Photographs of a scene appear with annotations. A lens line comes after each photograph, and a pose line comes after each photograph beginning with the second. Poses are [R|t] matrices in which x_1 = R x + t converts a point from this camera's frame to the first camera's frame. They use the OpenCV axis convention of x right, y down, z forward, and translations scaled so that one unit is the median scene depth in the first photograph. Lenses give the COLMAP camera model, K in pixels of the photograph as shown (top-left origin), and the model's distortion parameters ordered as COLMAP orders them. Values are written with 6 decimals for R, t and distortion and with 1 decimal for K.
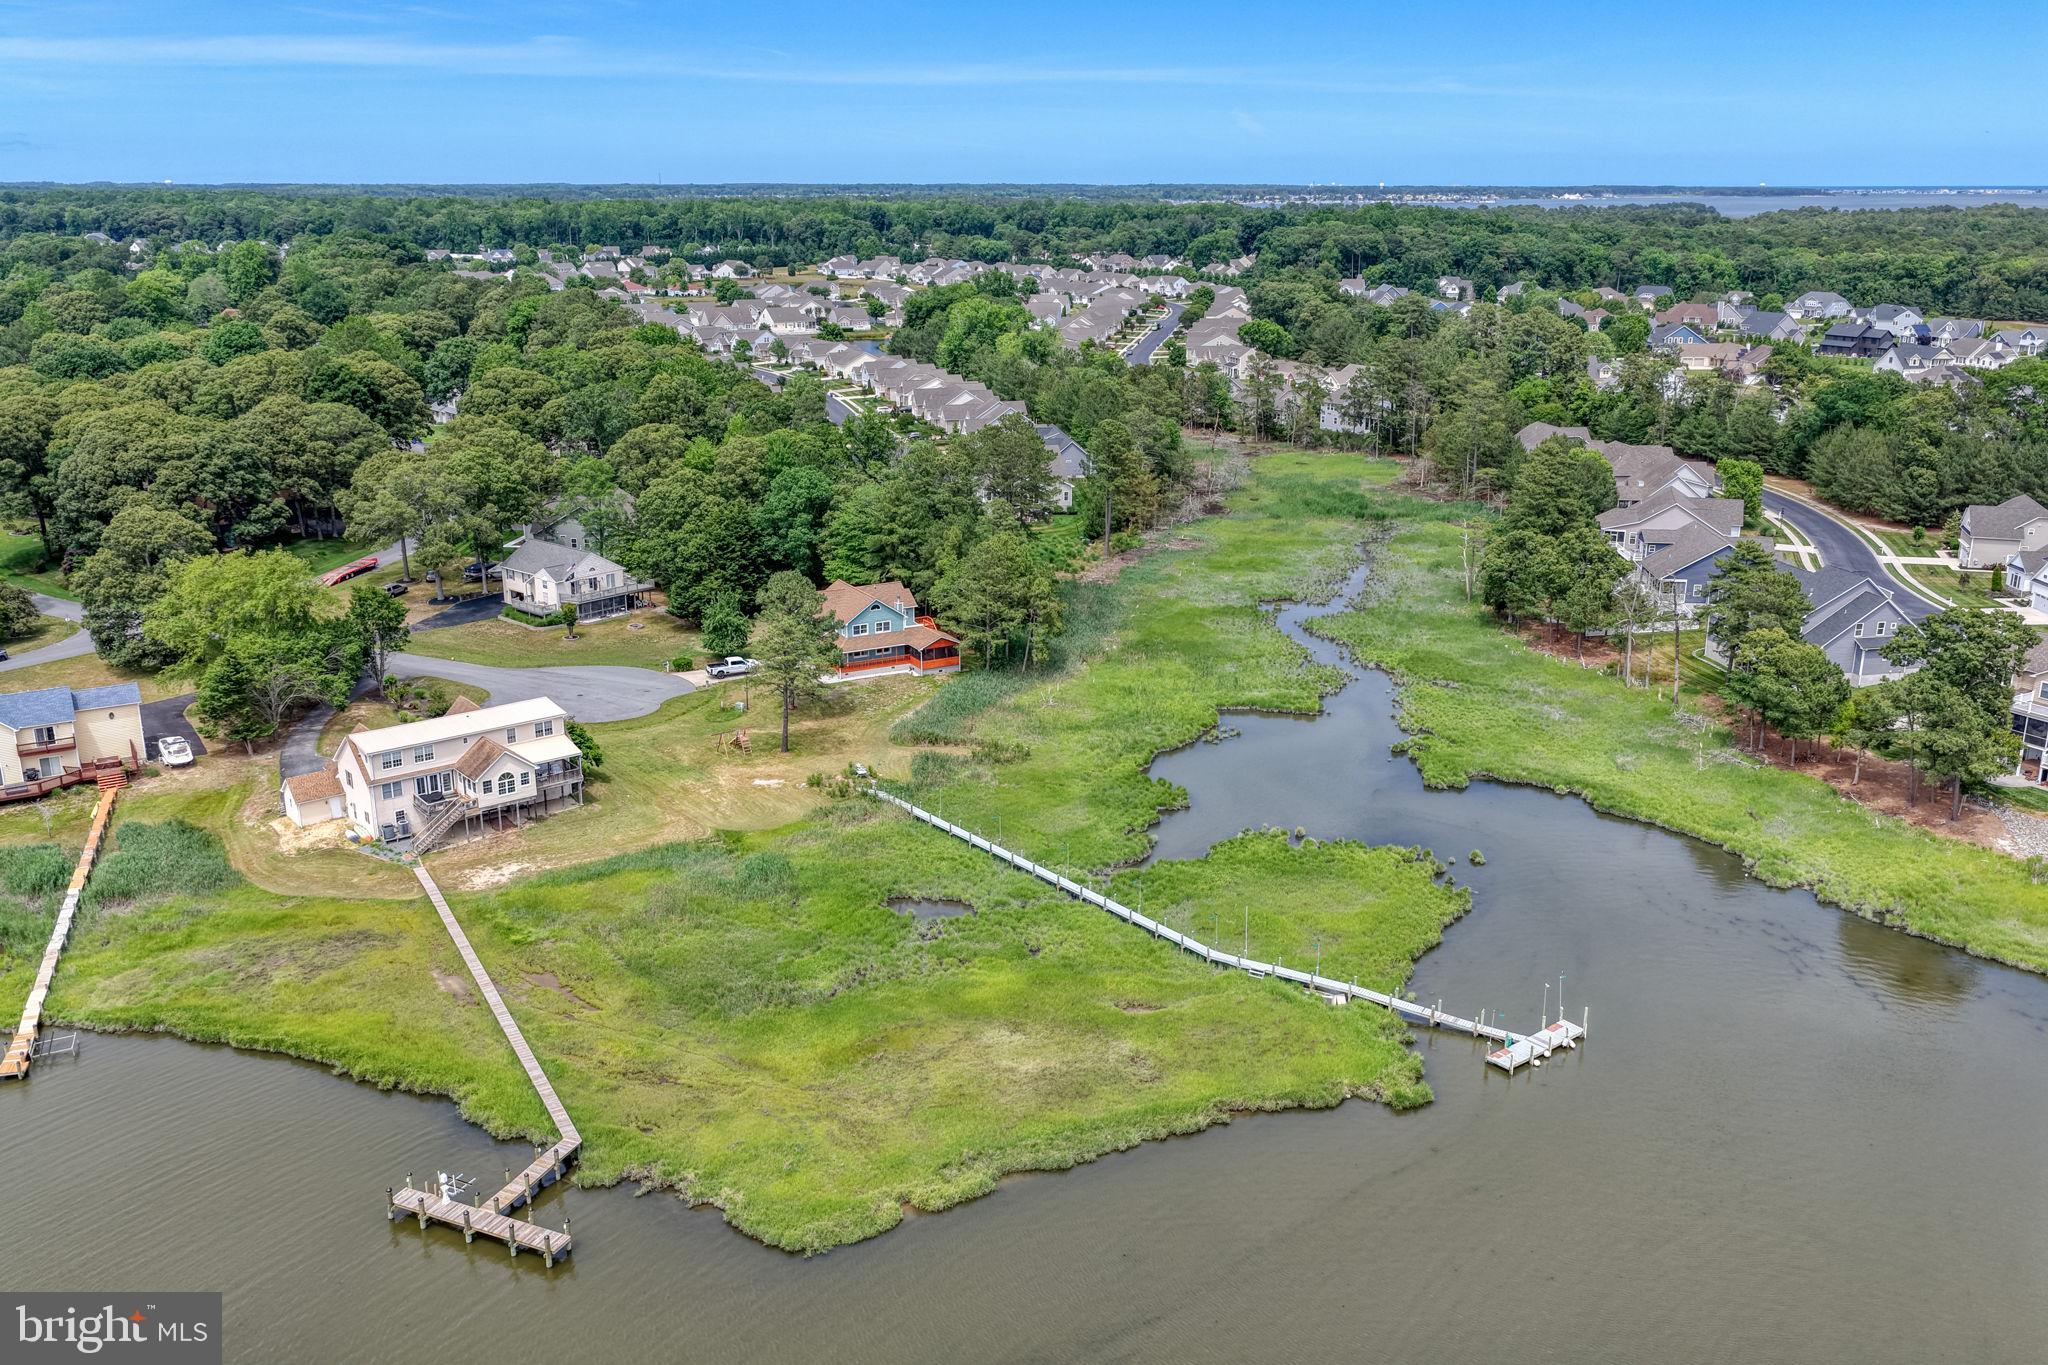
lens RADIAL K [[1704.4, 0, 1023.6], [0, 1704.4, 647.4], [0, 0, 1]] dist [-0.010200, 0.032191]
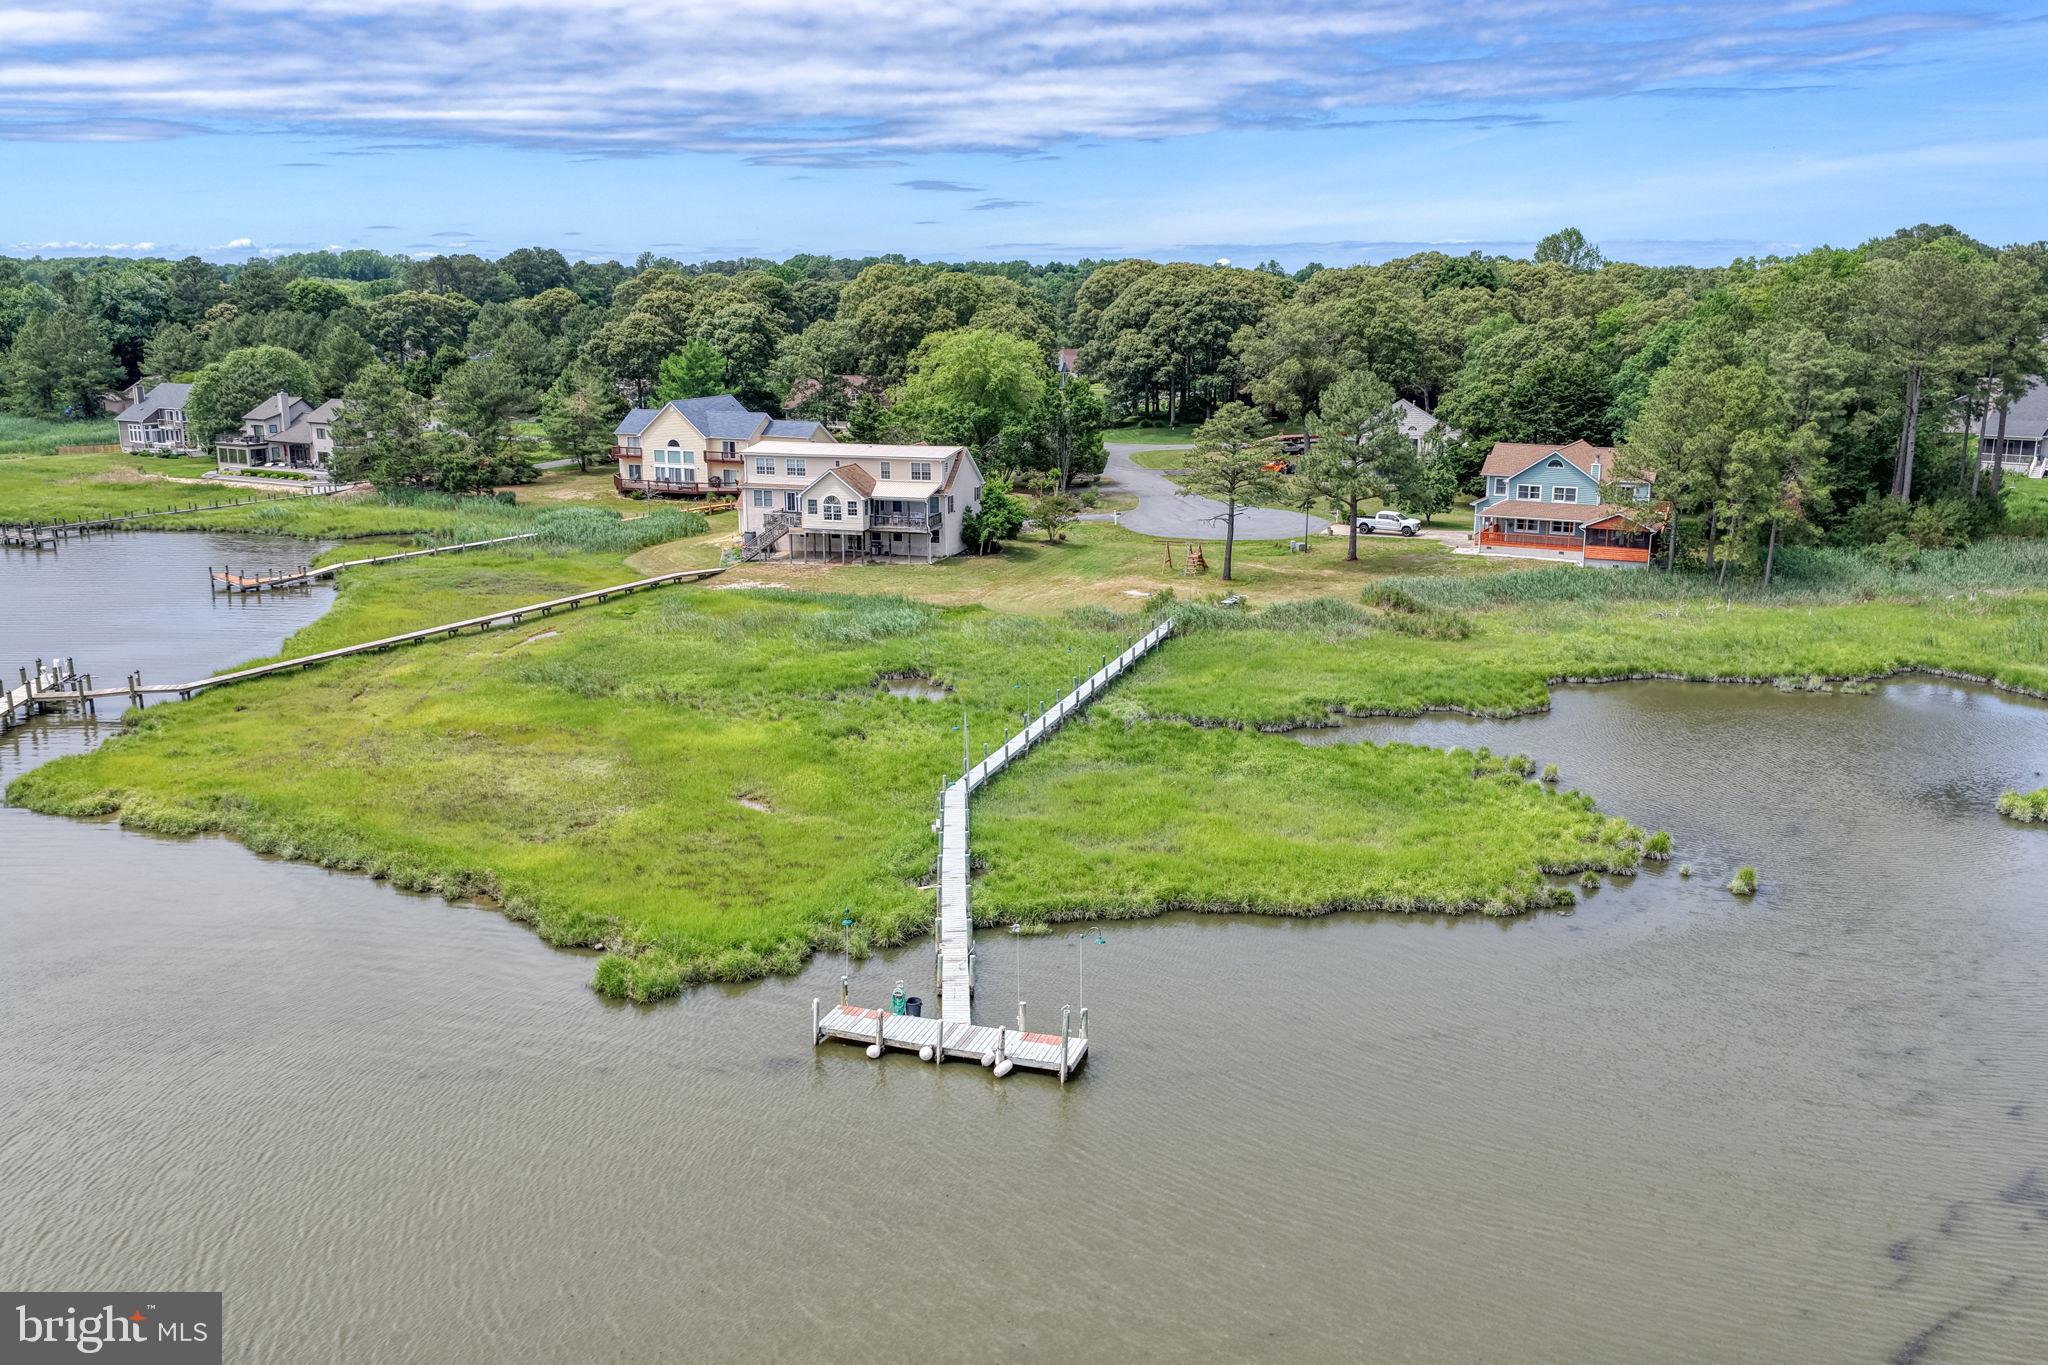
lens RADIAL K [[1704.4, 0, 1031.4], [0, 1704.4, 736.5], [0, 0, 1]] dist [-0.010200, 0.032191]
pose [[0.549311, 0.212171, -0.808233, 0.460305], [-0.220828, 0.969701, 0.104473, 0.071489], [0.805911, 0.121093, 0.579521, 0.515561]]
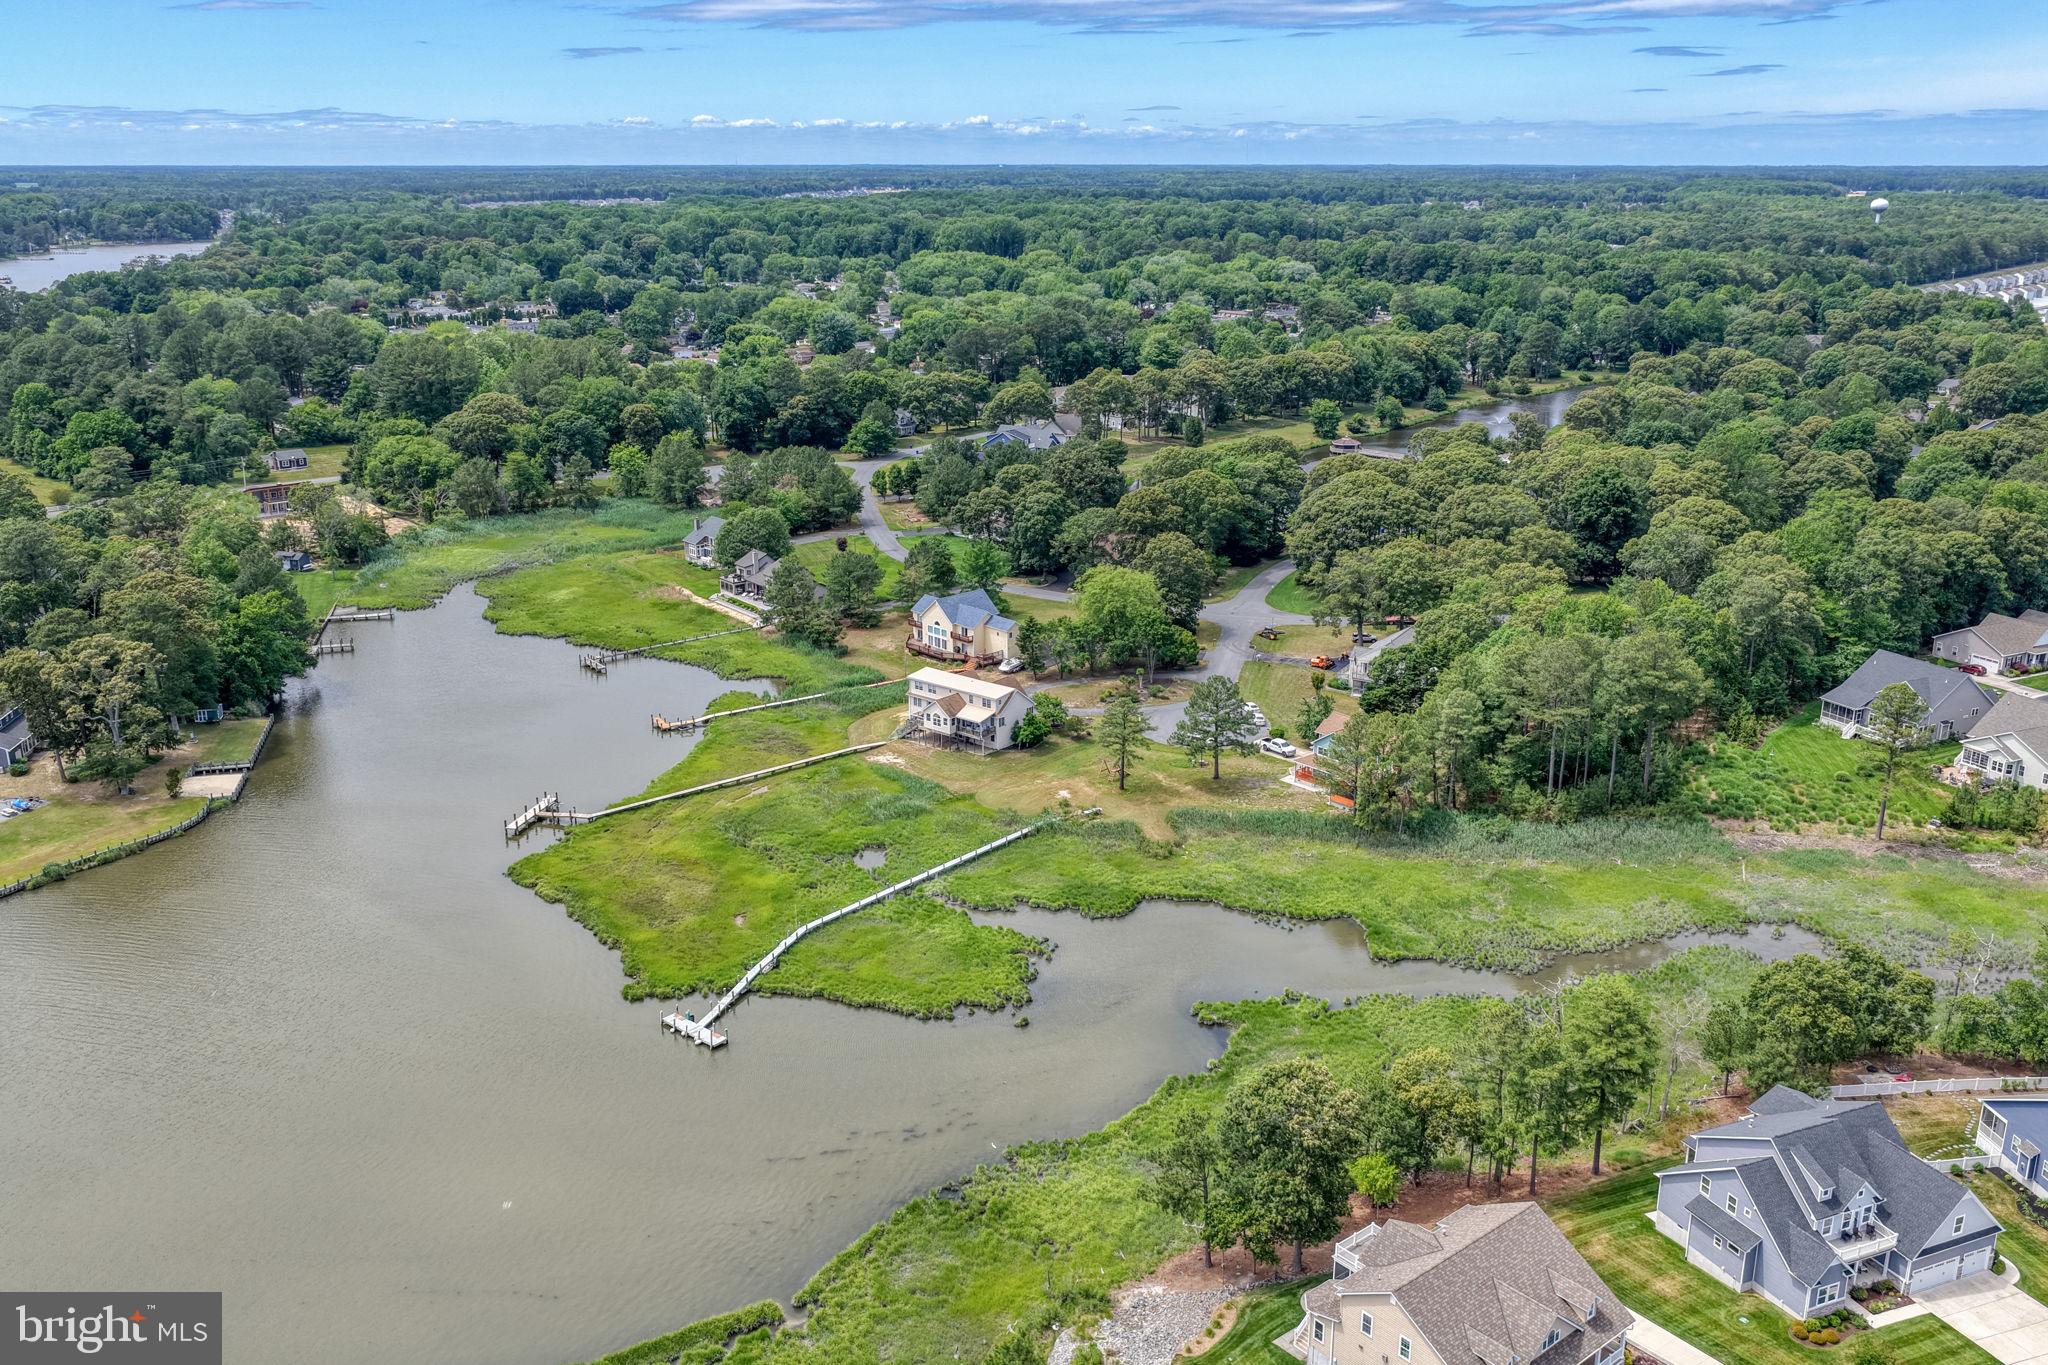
lens RADIAL K [[1730.0, 0, 1026.8], [0, 1730.0, 681.2], [0, 0, 1]] dist [-0.010944, 0.035353]
pose [[0.190525, 0.282627, -0.940118, 1.189677], [-0.257899, 0.938432, 0.229854, -0.337741], [0.947200, 0.198662, 0.251684, 0.576408]]
